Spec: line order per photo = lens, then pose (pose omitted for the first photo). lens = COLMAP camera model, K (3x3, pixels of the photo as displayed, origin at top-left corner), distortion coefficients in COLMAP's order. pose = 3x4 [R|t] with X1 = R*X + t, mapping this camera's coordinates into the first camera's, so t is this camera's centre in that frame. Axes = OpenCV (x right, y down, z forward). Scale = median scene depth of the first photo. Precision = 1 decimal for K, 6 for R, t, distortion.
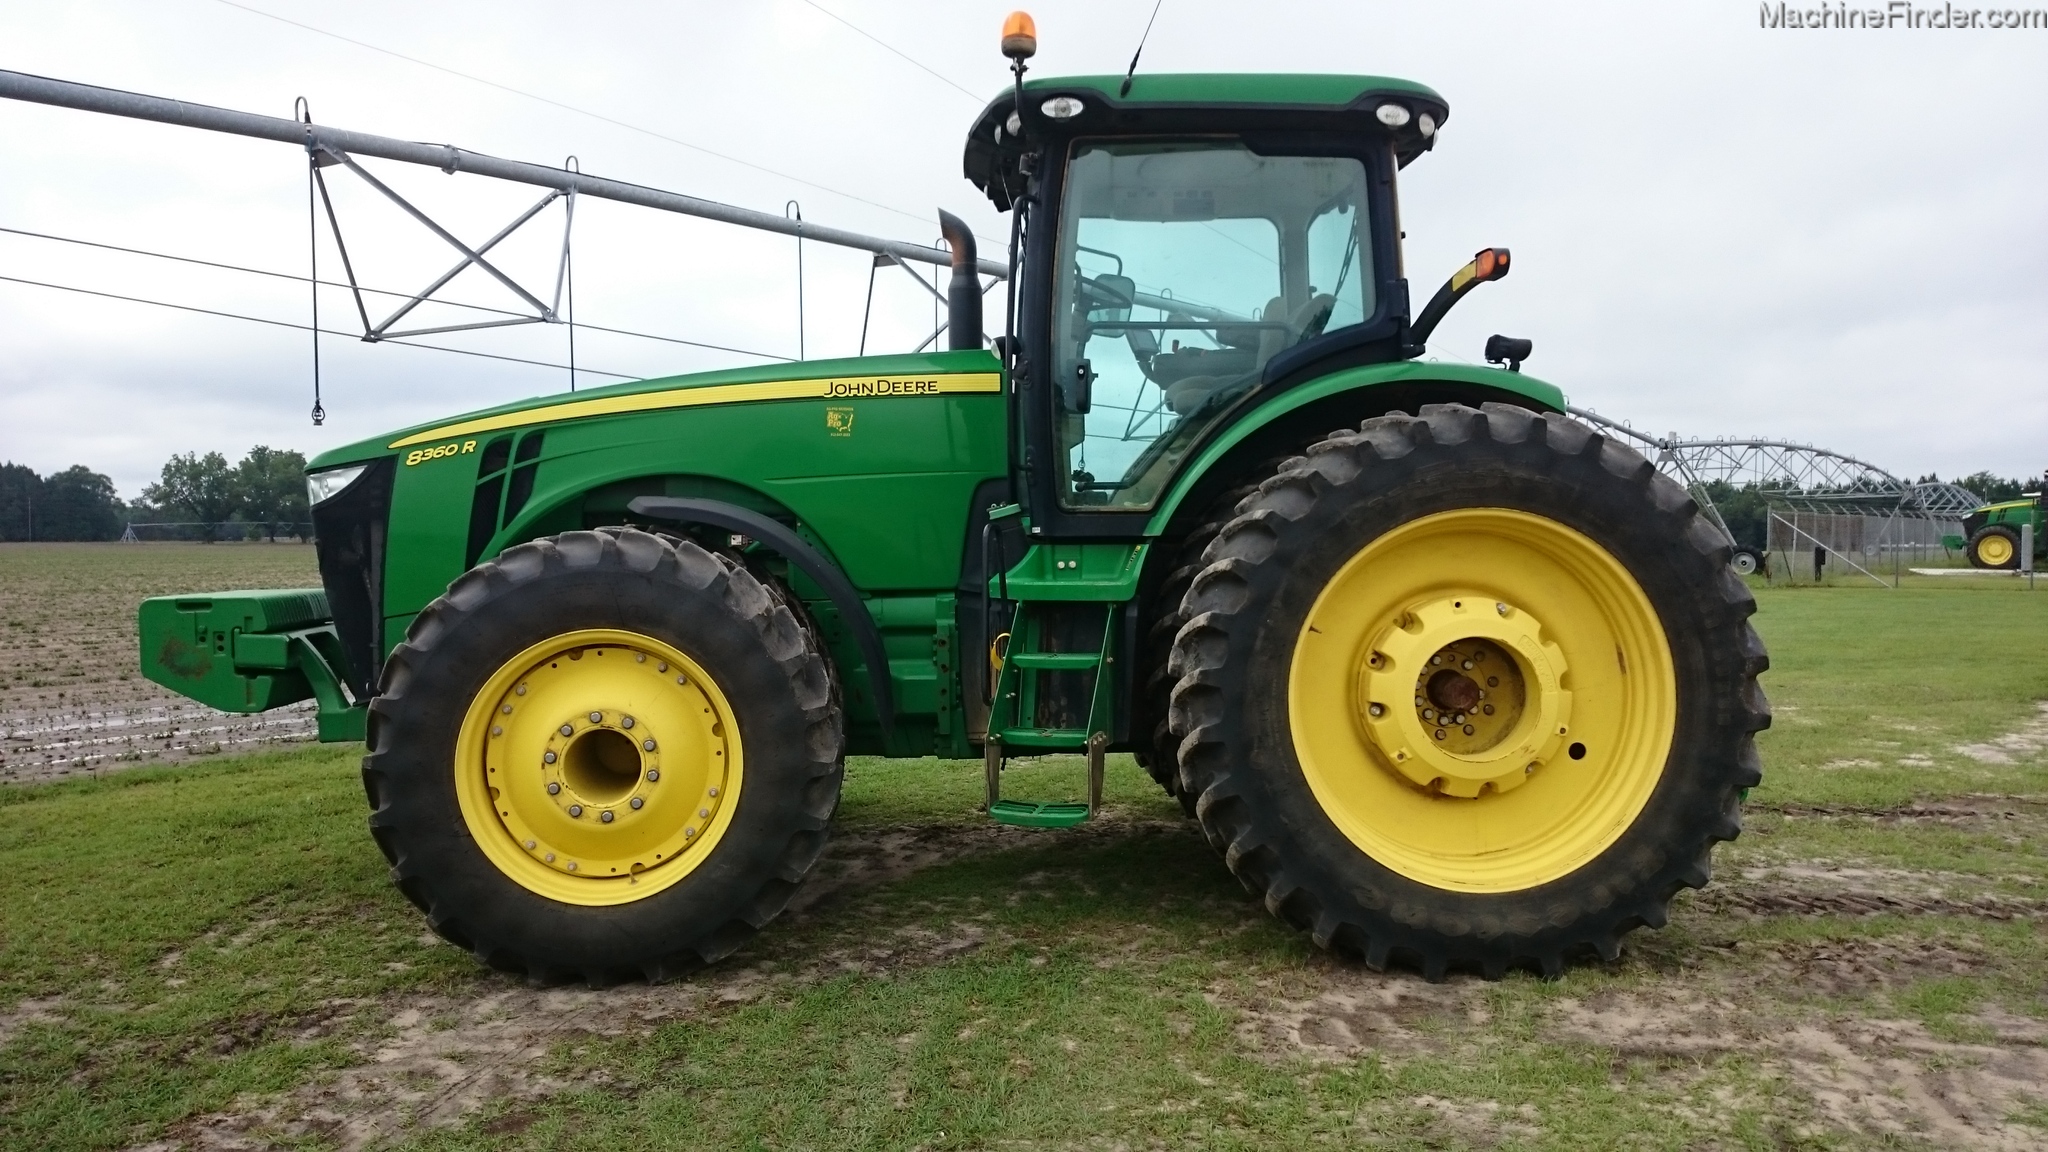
lens RADIAL K [[1607.6, 0, 1024.0], [0, 1607.6, 576.0], [0, 0, 1]] dist [0.190352, -0.307444]
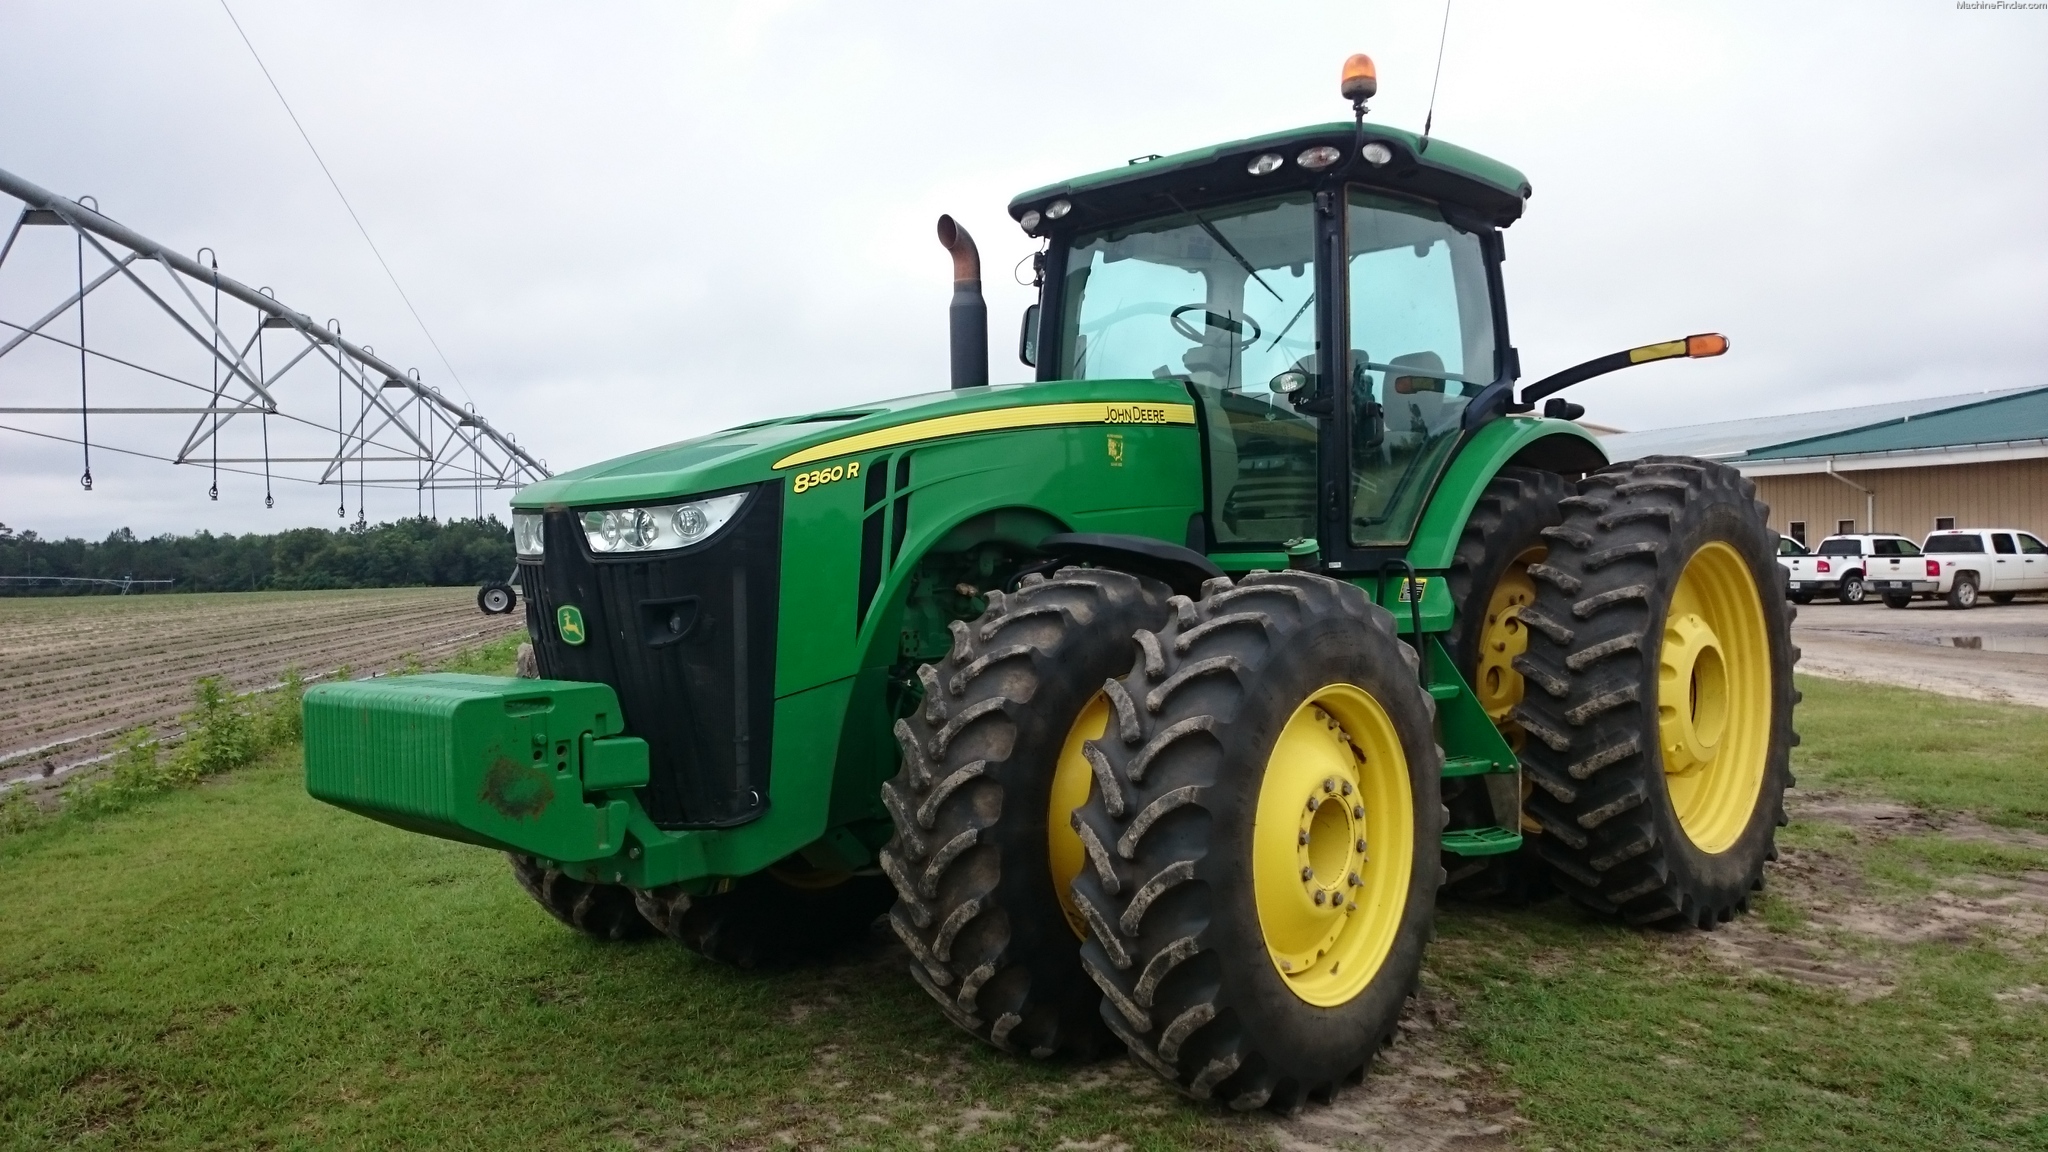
lens RADIAL K [[1607.6, 0, 1024.0], [0, 1607.6, 576.0], [0, 0, 1]] dist [0.190352, -0.307444]
pose [[0.707041, -0.019968, 0.706891, -0.817761], [0.035741, 0.999333, -0.007520, -0.020500], [-0.706269, 0.030582, 0.707283, 0.410660]]
